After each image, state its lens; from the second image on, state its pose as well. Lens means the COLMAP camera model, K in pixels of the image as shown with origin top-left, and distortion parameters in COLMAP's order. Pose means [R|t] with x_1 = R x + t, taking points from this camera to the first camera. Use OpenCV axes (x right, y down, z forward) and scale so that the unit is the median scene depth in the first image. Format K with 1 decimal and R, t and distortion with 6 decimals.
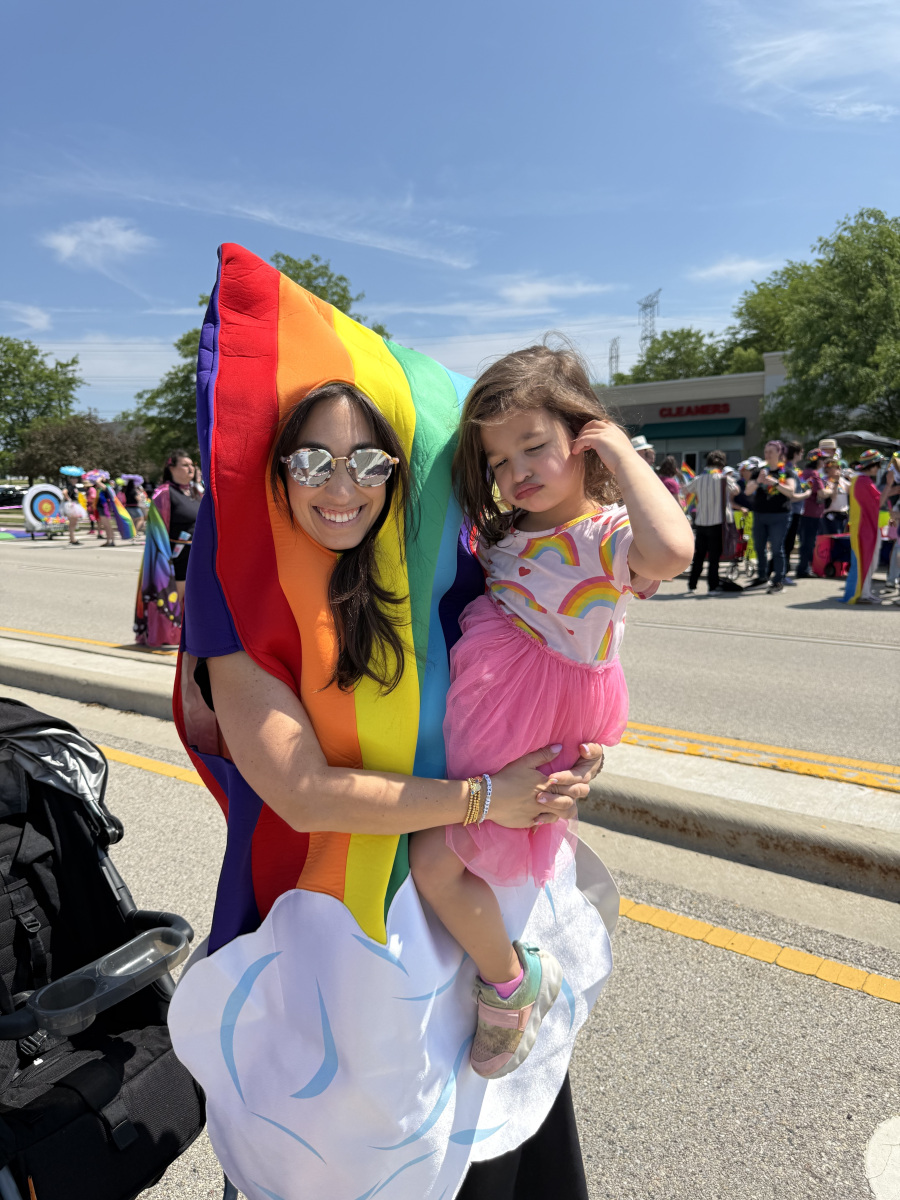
lens RADIAL K [[848.5, 0, 450.0], [0, 848.5, 600.0], [0, 0, 1]] dist [-0.044009, -0.004684]
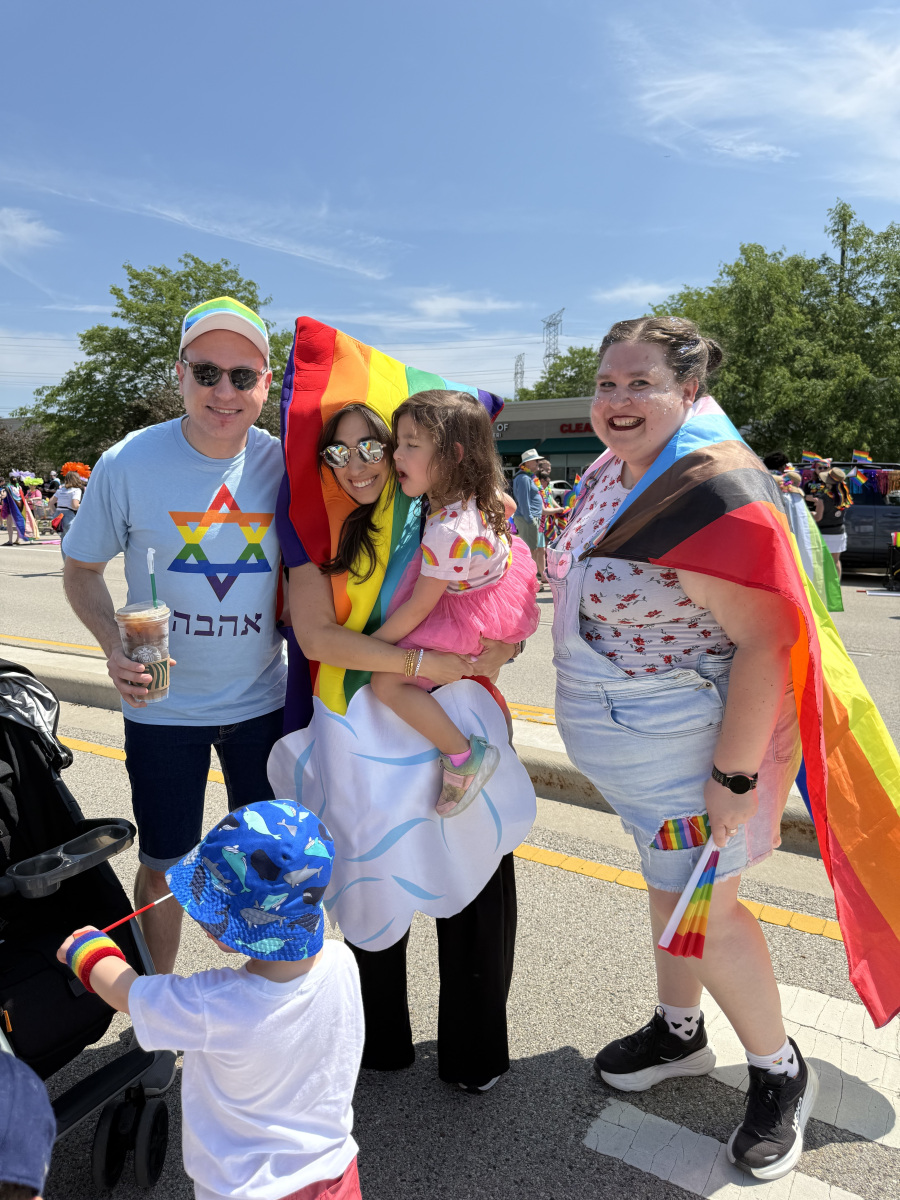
lens RADIAL K [[987.2, 0, 450.0], [0, 987.2, 600.0], [0, 0, 1]] dist [-0.005016, -0.123959]
pose [[0.996100, 0.018706, 0.086224, 0.009647], [-0.015316, 0.999090, -0.039815, 0.040636], [-0.086890, 0.038339, 0.995480, -0.189341]]
